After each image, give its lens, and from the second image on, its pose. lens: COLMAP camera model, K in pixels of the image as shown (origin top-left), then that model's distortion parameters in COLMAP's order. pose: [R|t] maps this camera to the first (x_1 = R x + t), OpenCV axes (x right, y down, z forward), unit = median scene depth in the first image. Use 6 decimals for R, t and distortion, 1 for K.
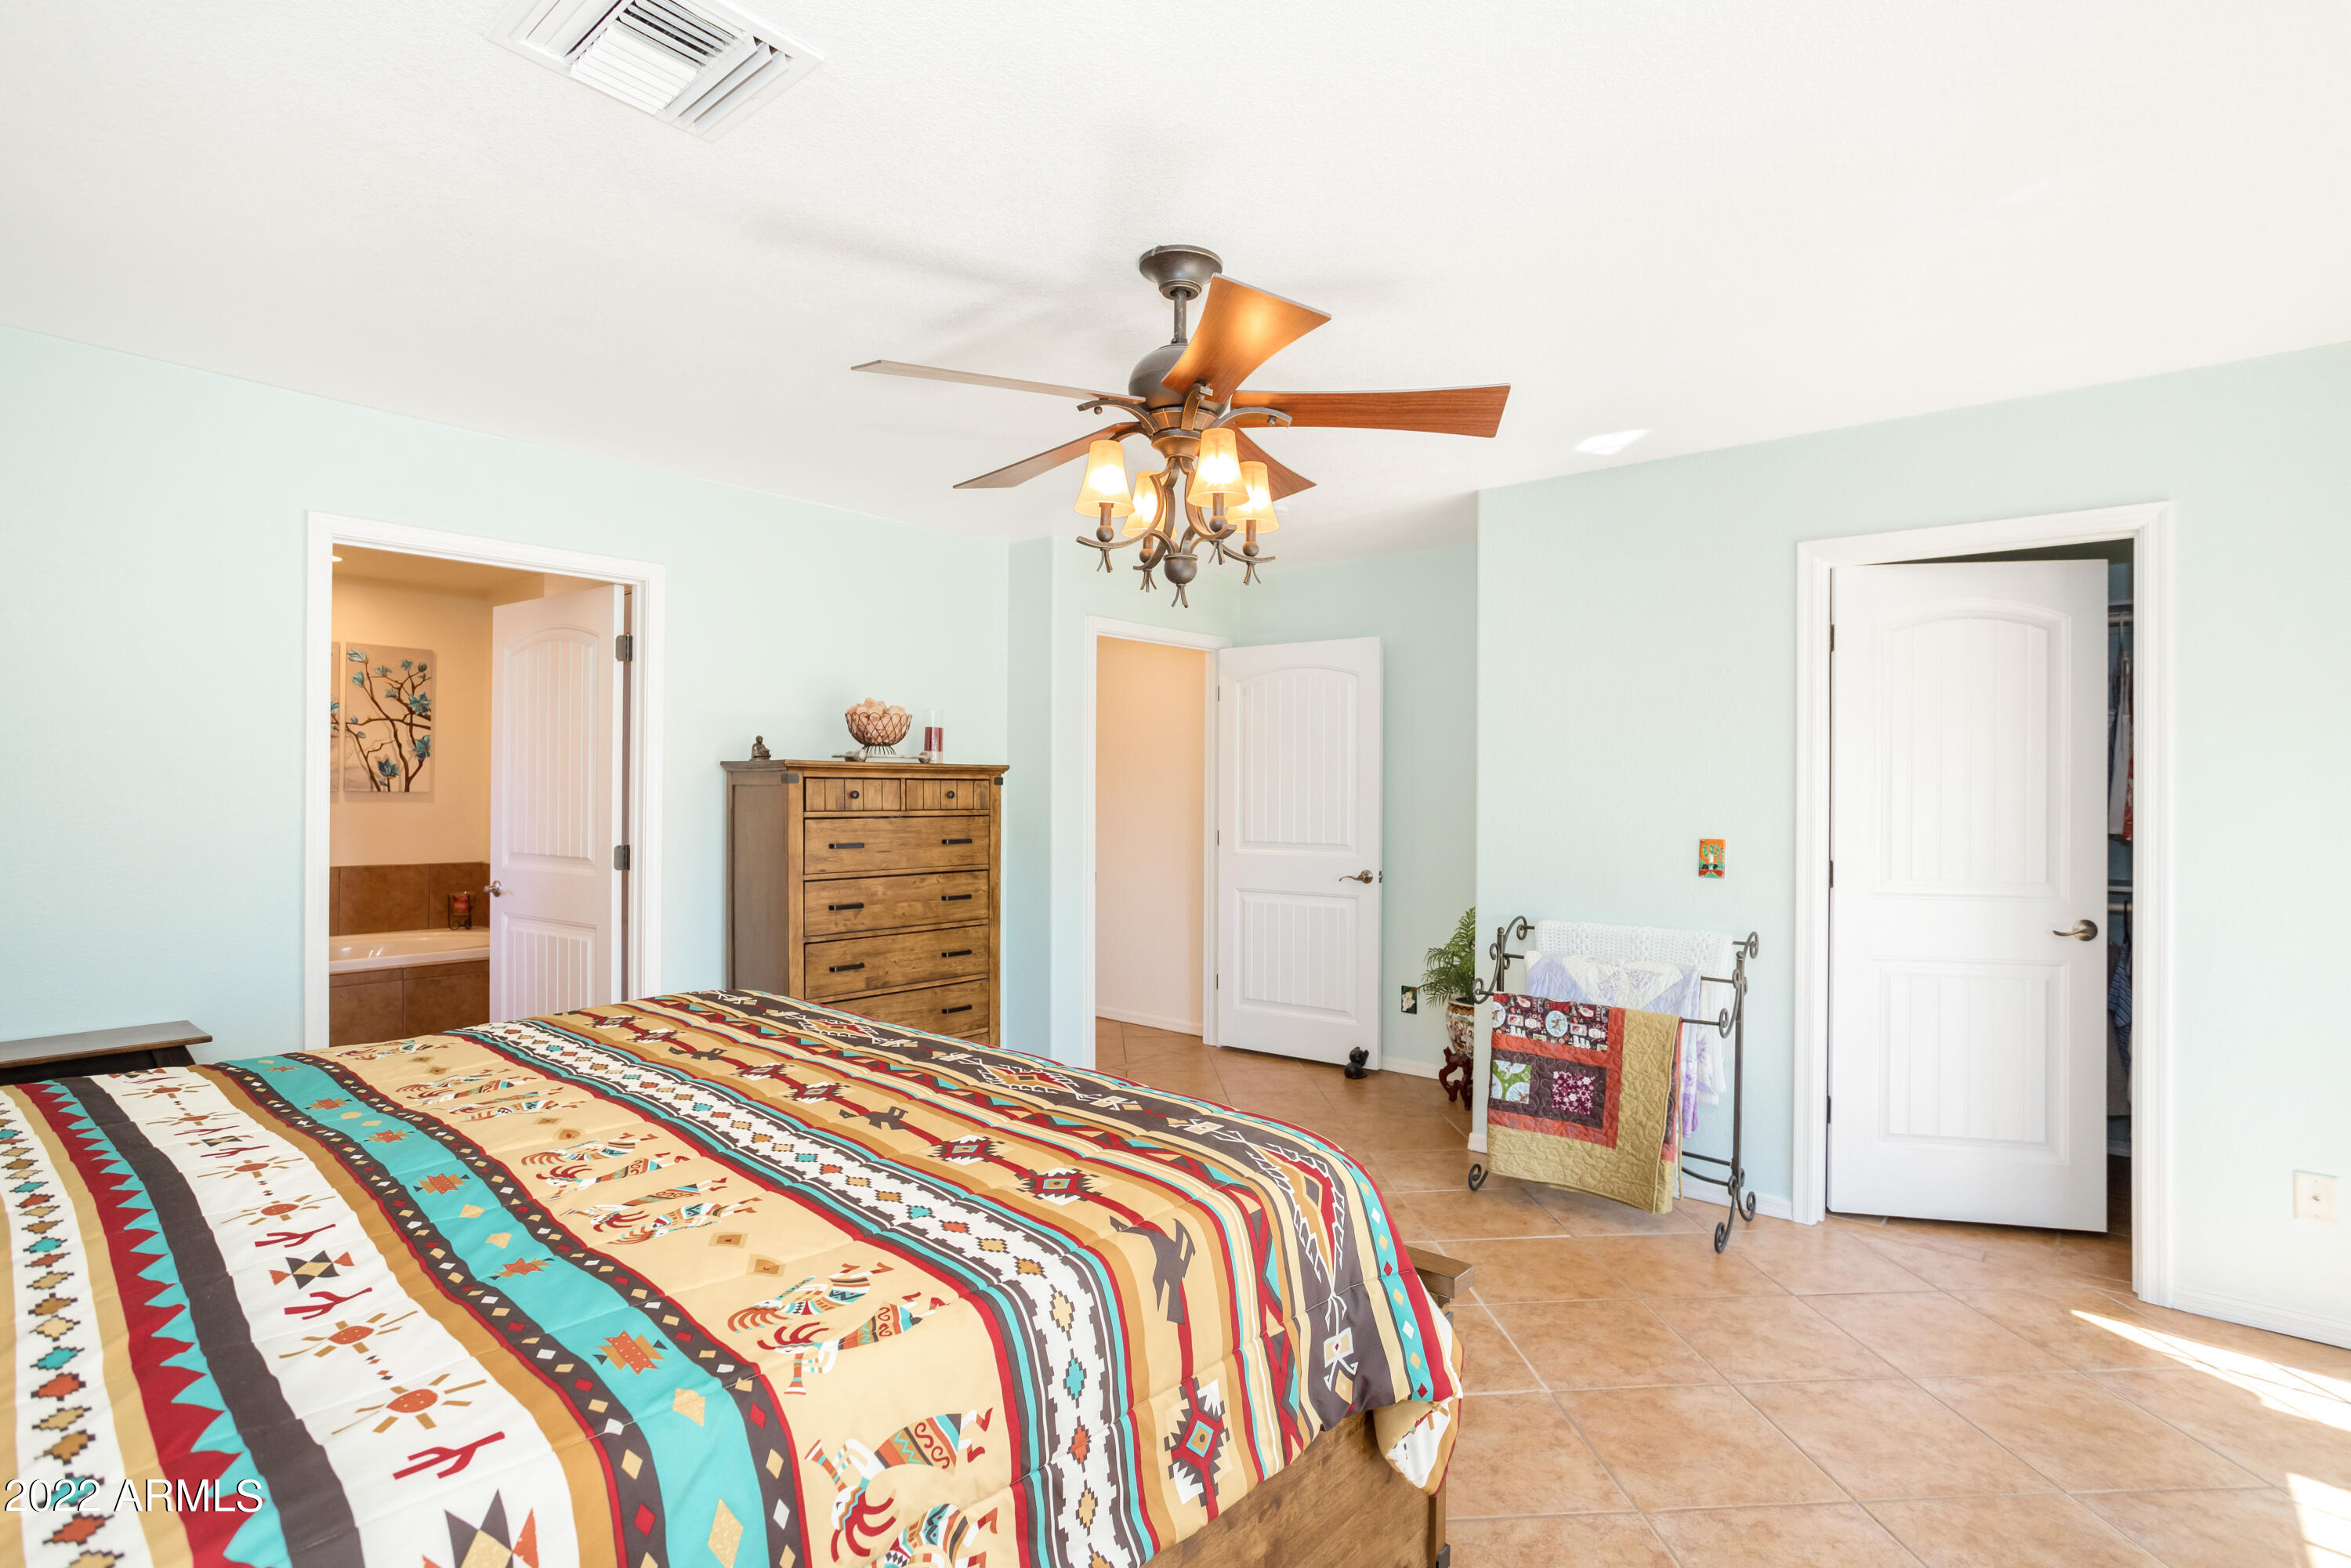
lens RADIAL K [[1116.4, 0, 1176.3], [0, 1116.4, 796.8], [0, 0, 1]] dist [-0.074753, -0.000151]
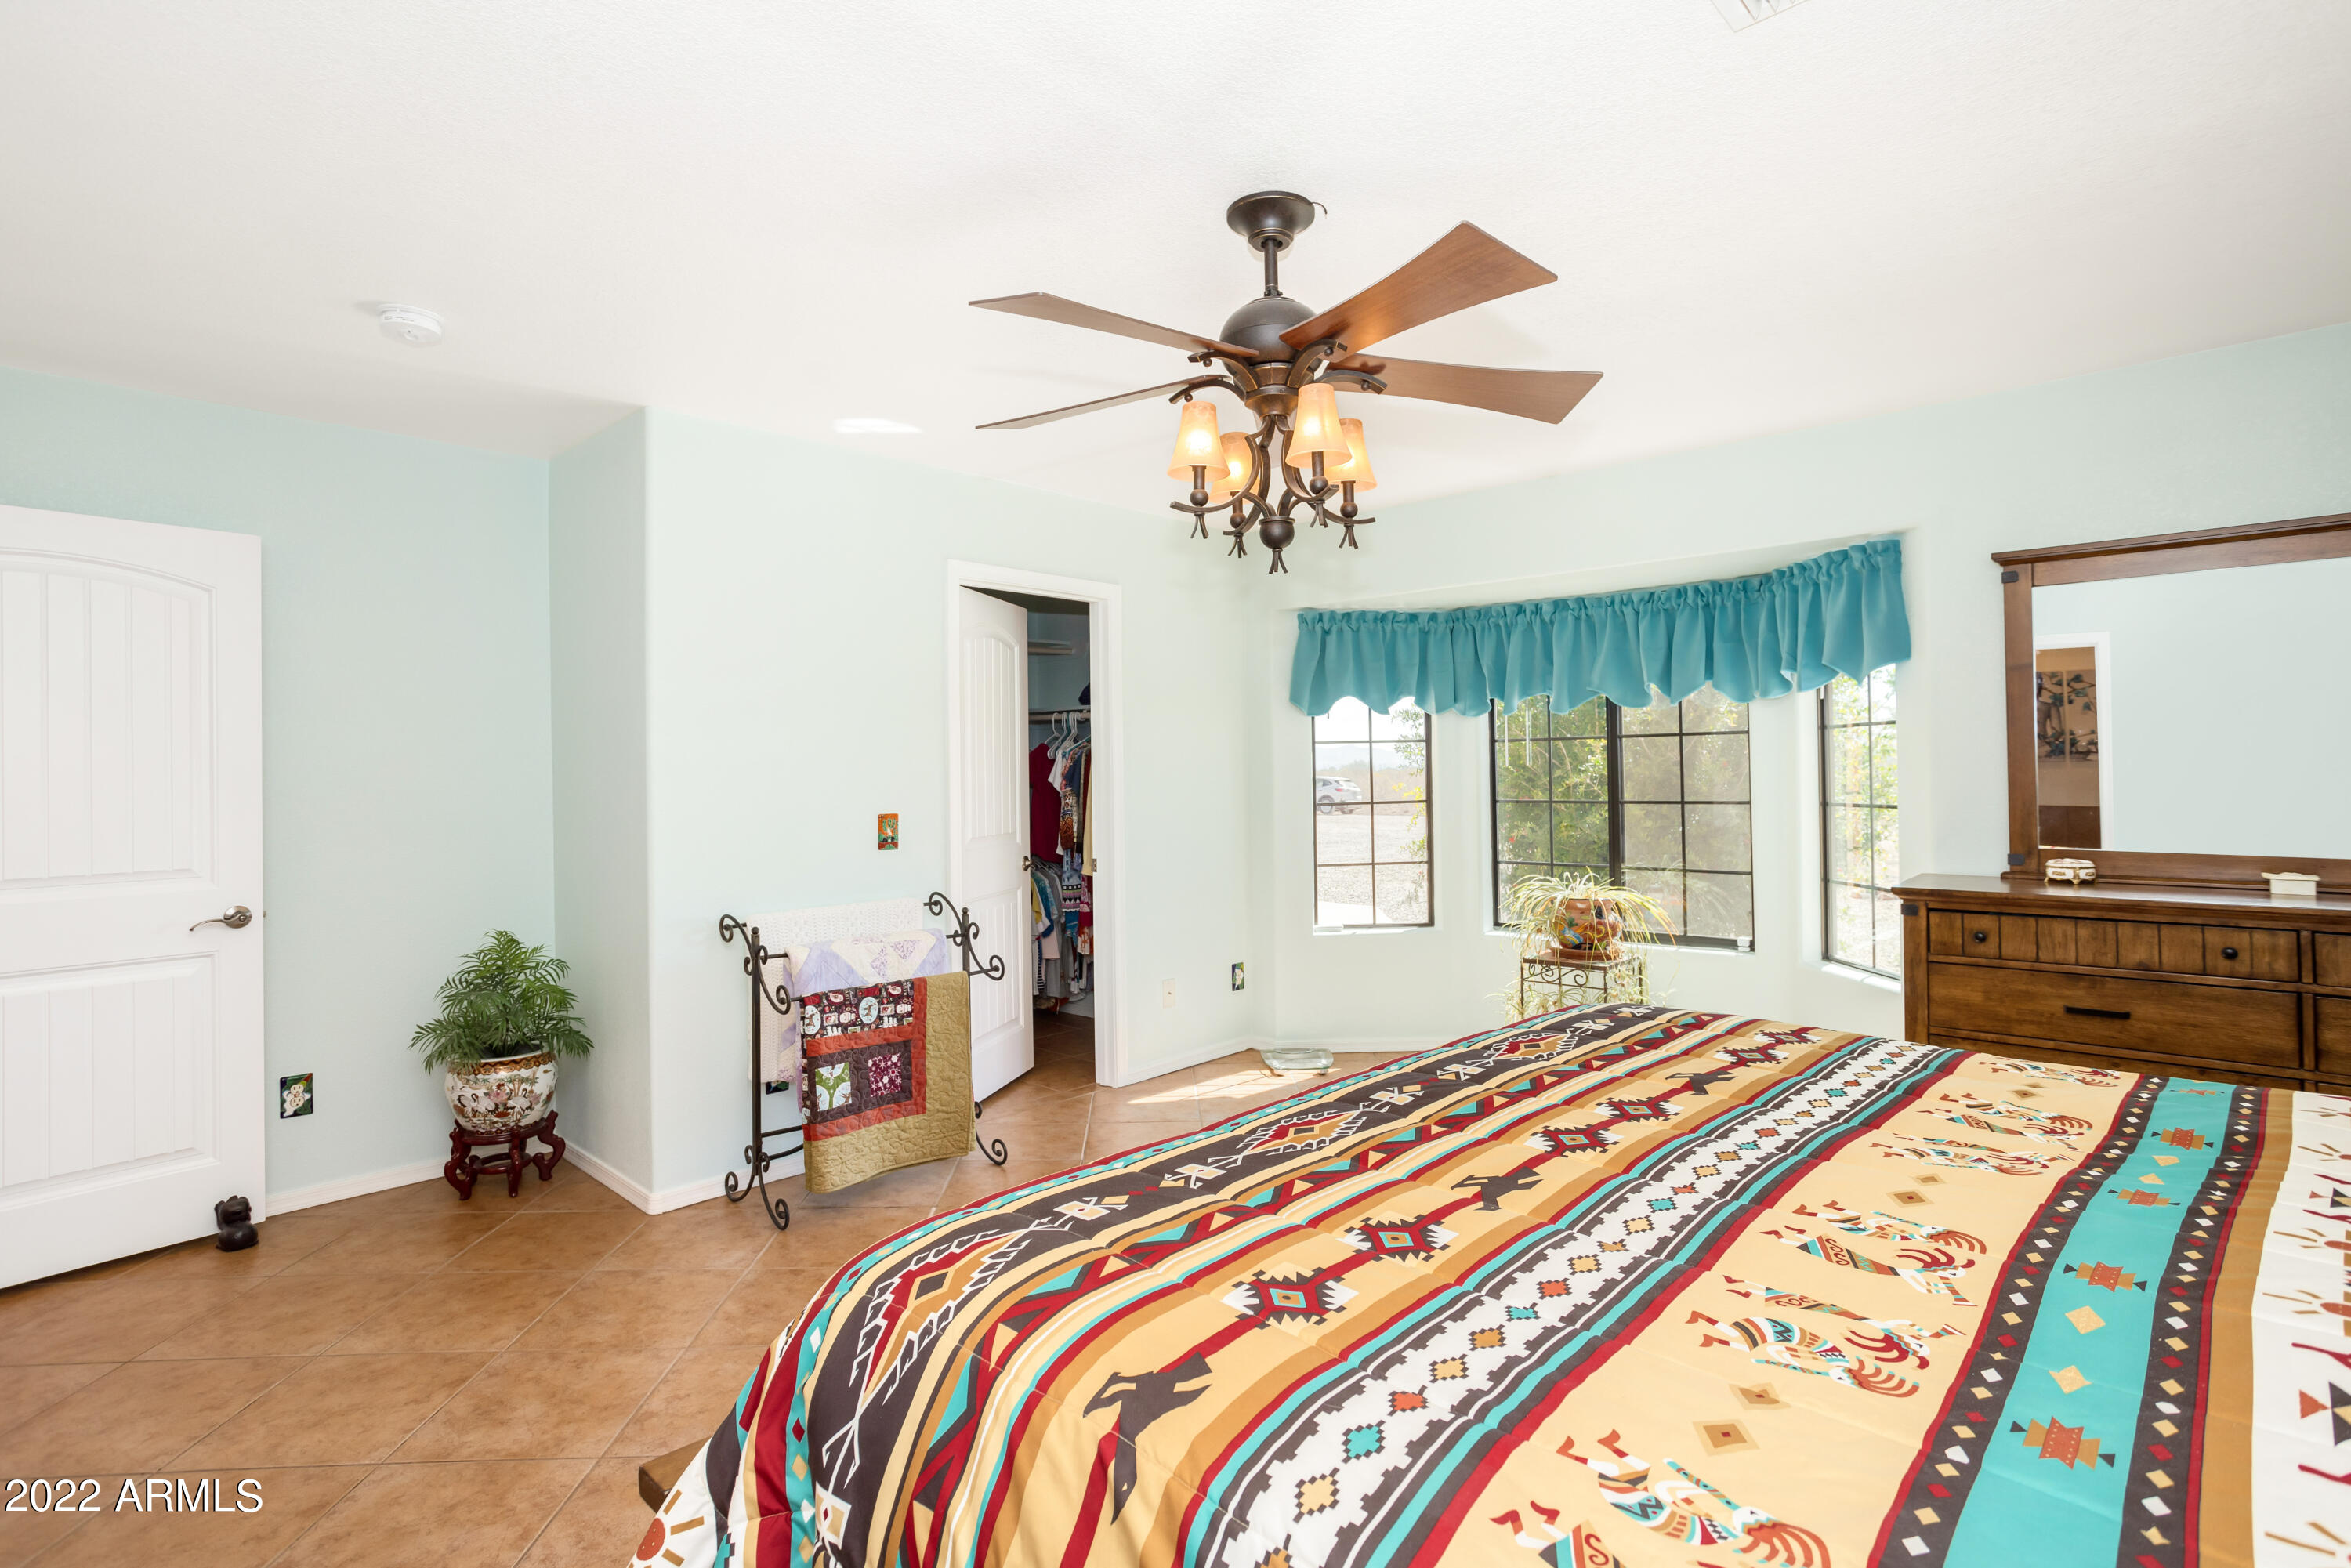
lens RADIAL K [[1120.3, 0, 1173.2], [0, 1120.3, 763.5], [0, 0, 1]] dist [-0.058839, 0.031646]
pose [[-0.002886, 0.005182, 0.999982, -0.657729], [-0.001258, 0.999986, -0.005186, -0.007064], [-0.999995, -0.001273, -0.002879, 0.758623]]
